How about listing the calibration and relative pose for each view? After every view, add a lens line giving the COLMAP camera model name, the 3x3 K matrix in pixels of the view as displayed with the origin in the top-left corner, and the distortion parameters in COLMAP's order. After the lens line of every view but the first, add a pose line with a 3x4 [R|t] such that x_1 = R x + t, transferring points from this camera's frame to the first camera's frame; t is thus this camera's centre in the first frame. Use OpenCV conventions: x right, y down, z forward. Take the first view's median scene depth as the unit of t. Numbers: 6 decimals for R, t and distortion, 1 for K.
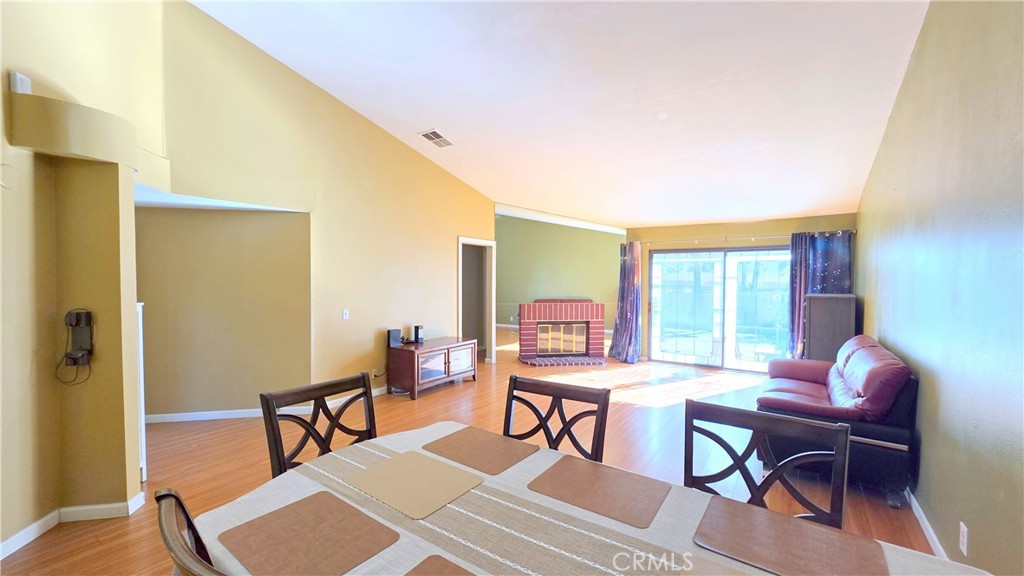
lens RADIAL K [[399.2, 0, 505.5], [0, 399.2, 291.7], [0, 0, 1]] dist [-0.002096, -0.000191]
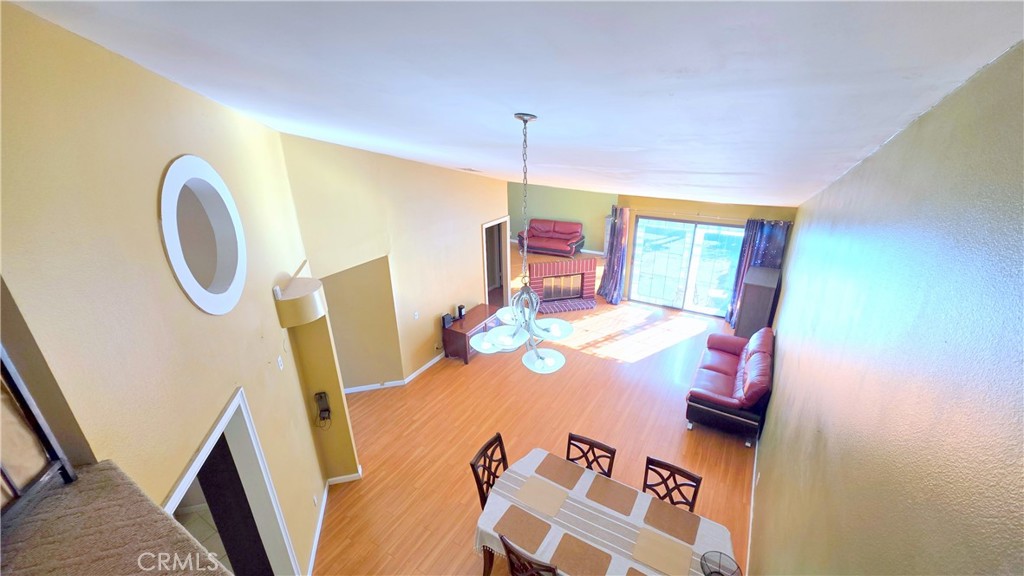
lens RADIAL K [[399.2, 0, 505.5], [0, 399.2, 291.7], [0, 0, 1]] dist [-0.002096, -0.000191]
pose [[0.997838, -0.047622, 0.045292, -0.121214], [0.029126, 0.938220, 0.344811, -0.391672], [-0.058914, -0.342747, 0.937579, -0.227639]]
